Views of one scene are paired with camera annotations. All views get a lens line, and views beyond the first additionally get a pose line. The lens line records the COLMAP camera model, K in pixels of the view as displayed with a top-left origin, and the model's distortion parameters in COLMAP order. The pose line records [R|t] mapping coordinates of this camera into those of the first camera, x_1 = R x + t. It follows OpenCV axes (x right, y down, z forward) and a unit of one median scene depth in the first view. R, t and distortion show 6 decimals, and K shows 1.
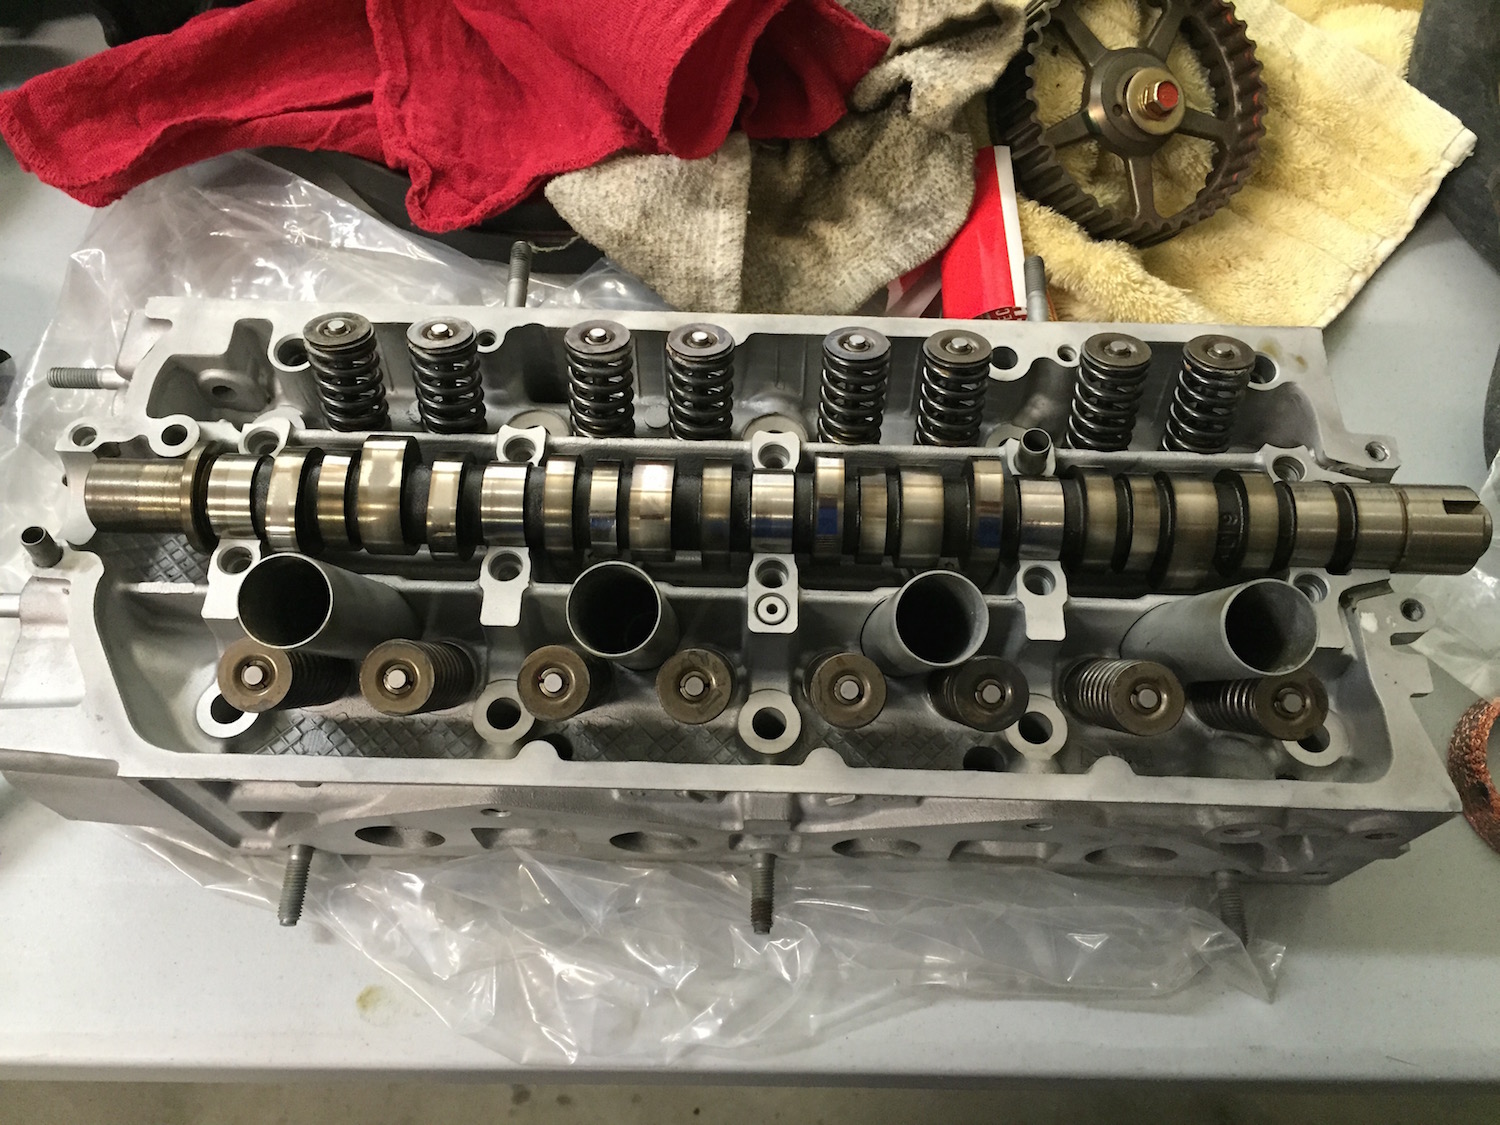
lens RADIAL K [[1282.0, 0, 750.0], [0, 1282.0, 562.5], [0, 0, 1]] dist [0.088402, -0.135568]
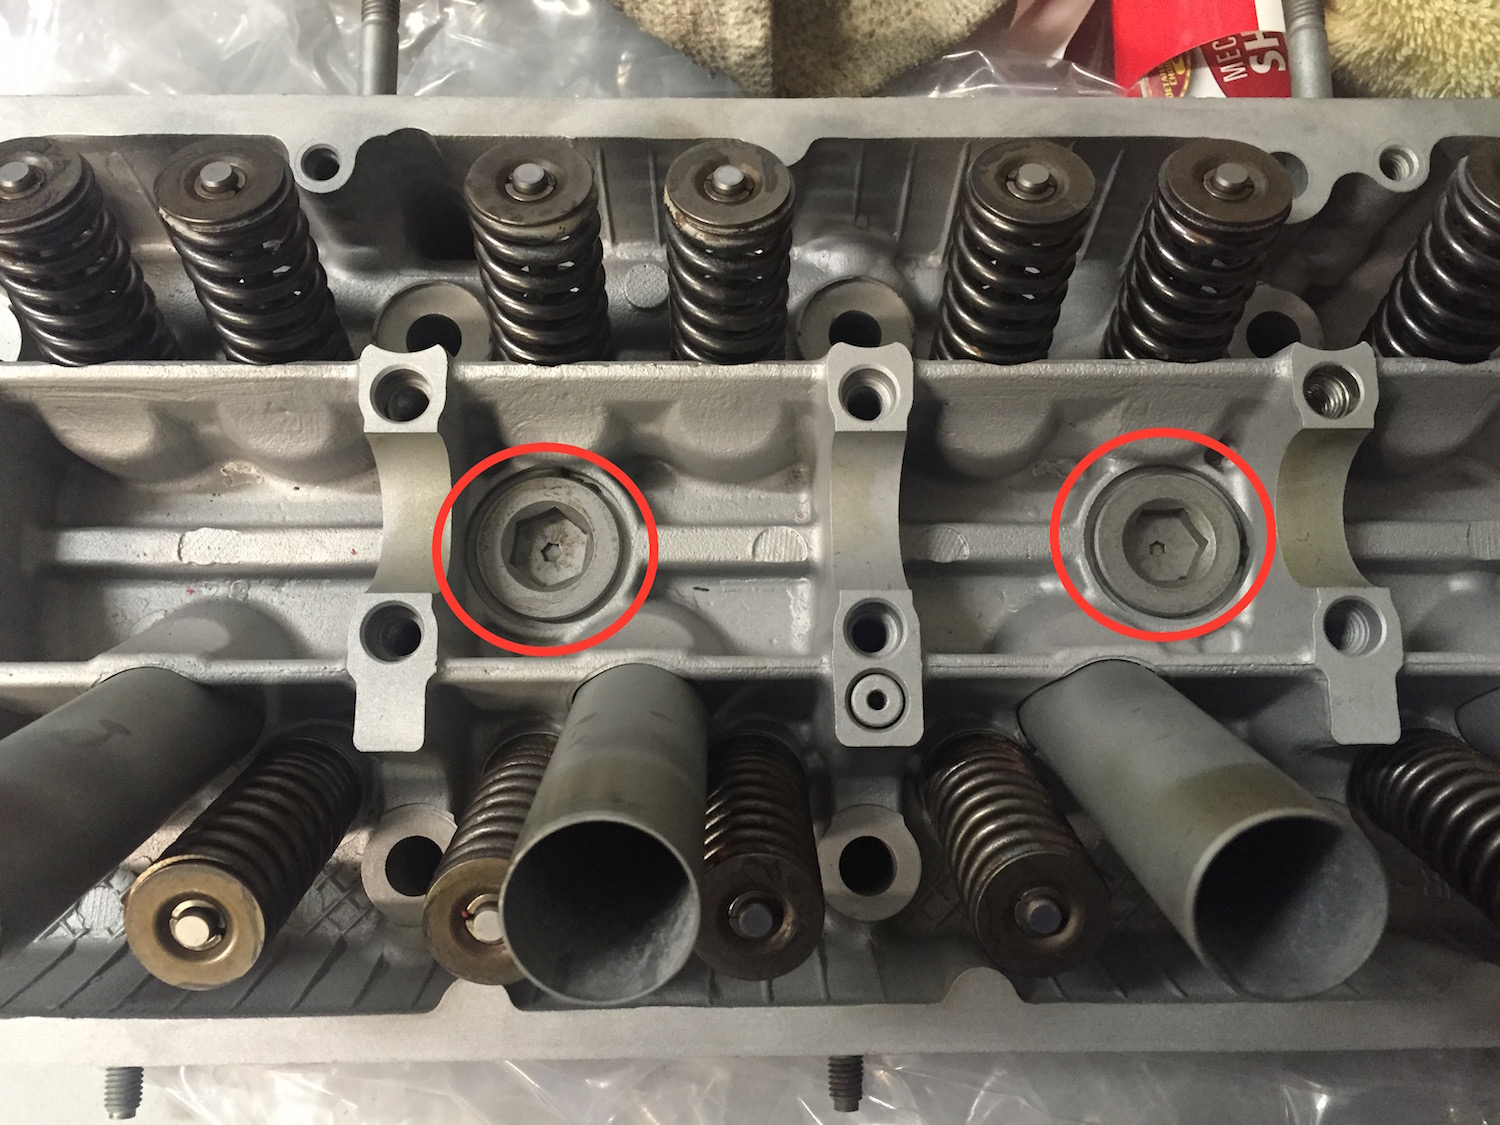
lens RADIAL K [[1282.0, 0, 750.0], [0, 1282.0, 562.5], [0, 0, 1]] dist [0.088402, -0.135568]
pose [[0.999401, -0.030940, 0.015477, -0.034482], [0.025197, 0.957551, 0.287162, -0.141135], [-0.023705, -0.286600, 0.957757, 0.368930]]
